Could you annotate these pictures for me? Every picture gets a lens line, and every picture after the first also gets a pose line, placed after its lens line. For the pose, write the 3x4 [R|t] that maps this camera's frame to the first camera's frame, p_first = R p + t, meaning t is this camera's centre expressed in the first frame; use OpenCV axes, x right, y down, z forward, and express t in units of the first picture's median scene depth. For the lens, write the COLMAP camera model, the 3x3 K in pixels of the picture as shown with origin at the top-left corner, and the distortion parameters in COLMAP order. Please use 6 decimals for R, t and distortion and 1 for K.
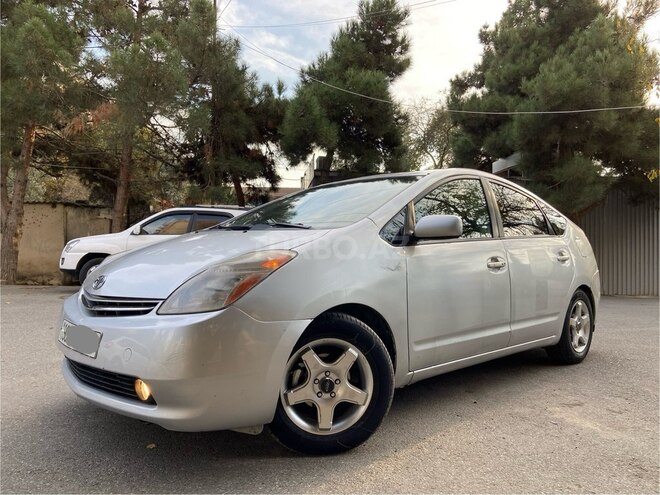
lens RADIAL K [[494.0, 0, 330.0], [0, 494.0, 247.5], [0, 0, 1]] dist [0.088082, -0.114790]
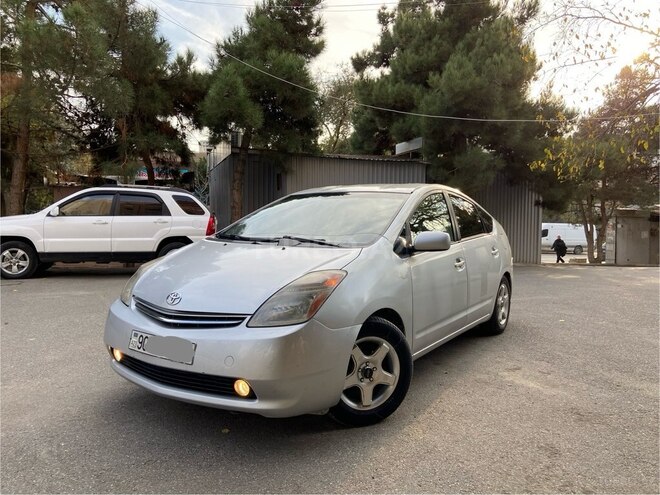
lens RADIAL K [[494.0, 0, 330.0], [0, 494.0, 247.5], [0, 0, 1]] dist [0.088082, -0.114790]
pose [[0.974173, -0.015583, 0.225264, -0.083866], [-0.000207, 0.997554, 0.069901, -0.029805], [-0.225803, -0.068142, 0.971787, -0.045998]]
